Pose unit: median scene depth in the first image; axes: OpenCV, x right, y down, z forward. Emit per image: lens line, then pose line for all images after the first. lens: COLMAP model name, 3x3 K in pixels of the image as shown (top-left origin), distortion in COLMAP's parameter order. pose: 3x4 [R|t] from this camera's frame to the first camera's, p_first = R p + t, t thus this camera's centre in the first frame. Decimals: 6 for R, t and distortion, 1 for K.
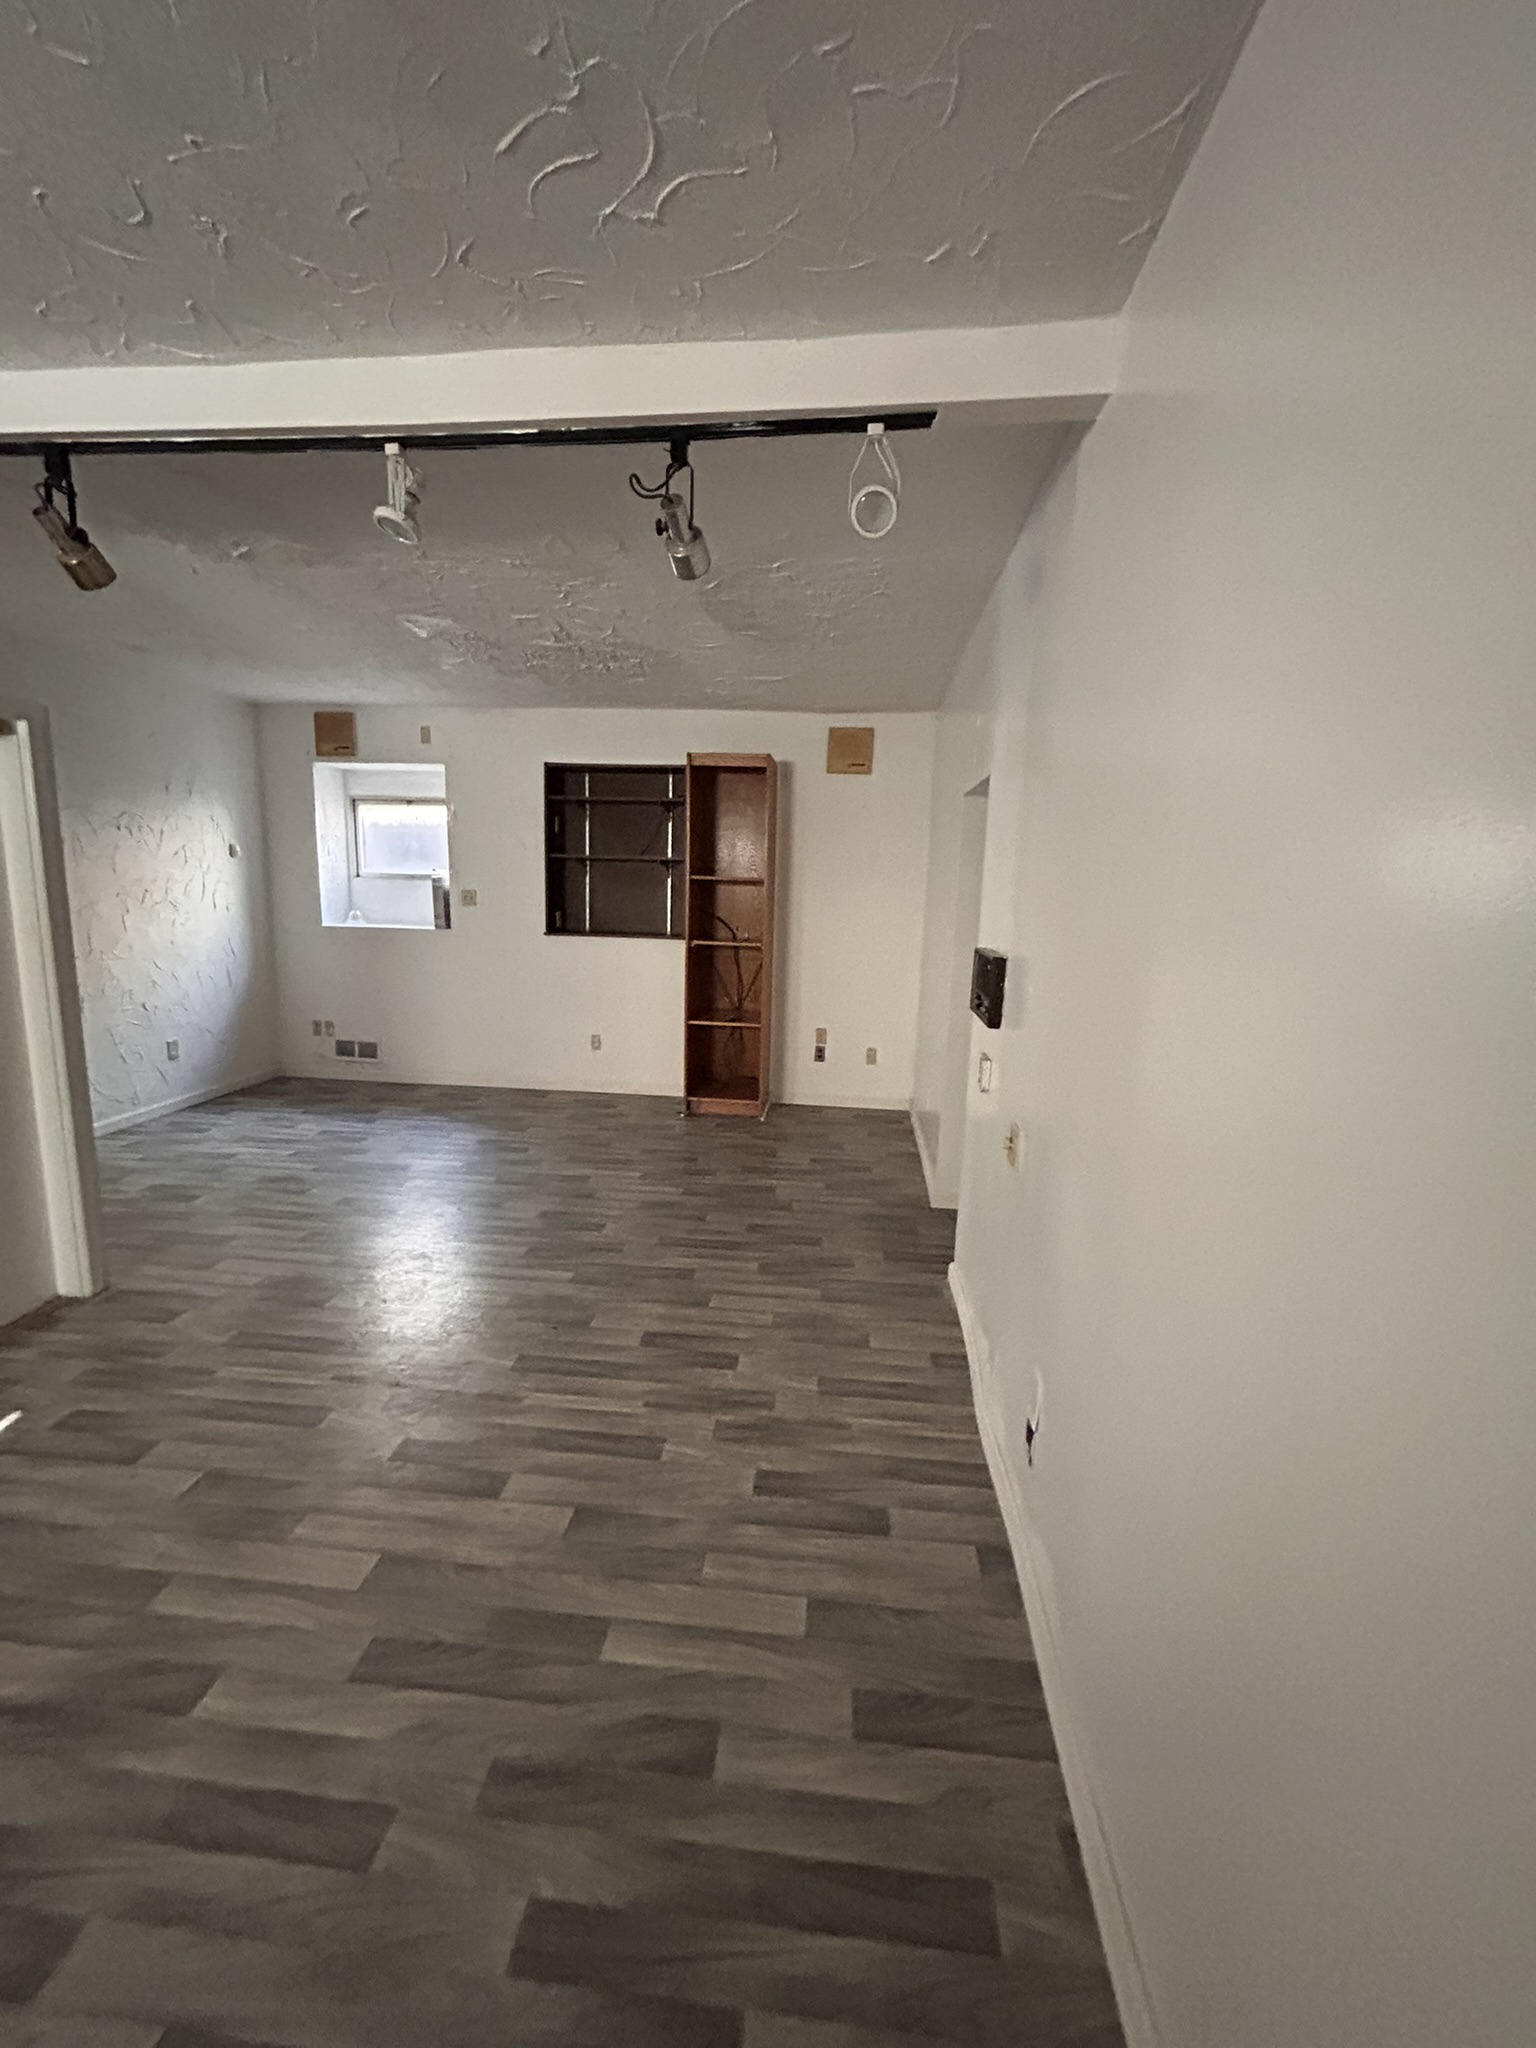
lens RADIAL K [[834.8, 0, 771.4], [0, 834.8, 1022.1], [0, 0, 1]] dist [-0.000478, 0.000951]
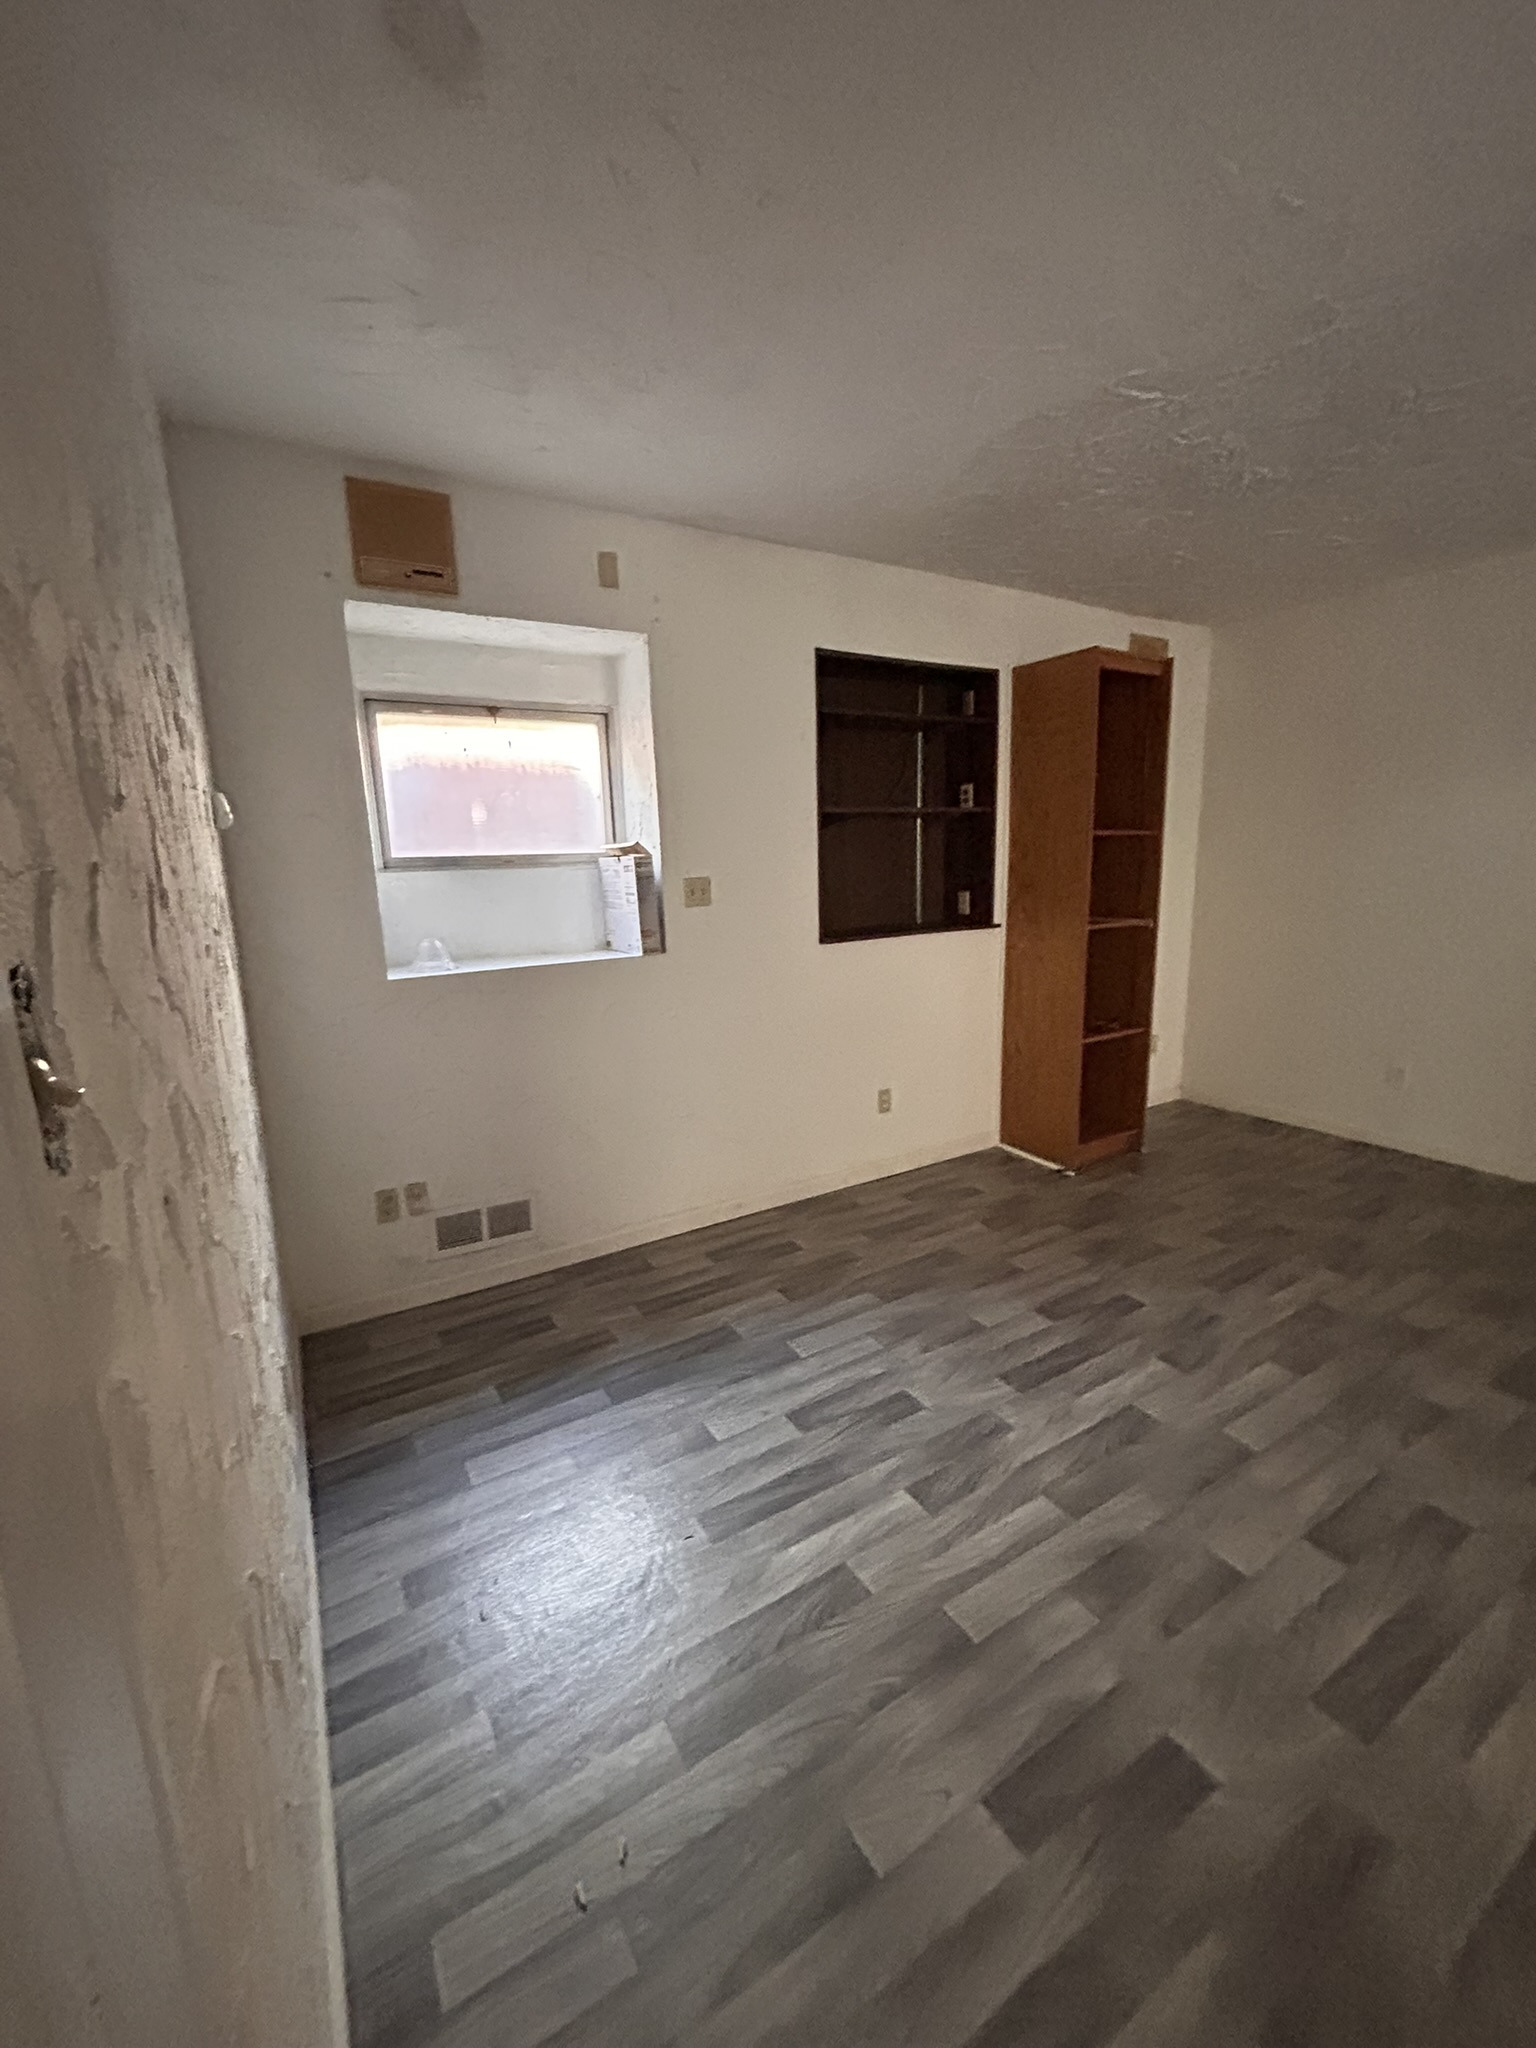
lens RADIAL K [[836.2, 0, 773.5], [0, 836.2, 1018.5], [0, 0, 1]] dist [0.000106, 0.001053]
pose [[0.800012, -0.162555, 0.577544, -0.652670], [0.145447, 0.986430, 0.076167, -0.101870], [-0.582088, 0.023067, 0.812799, 0.532228]]
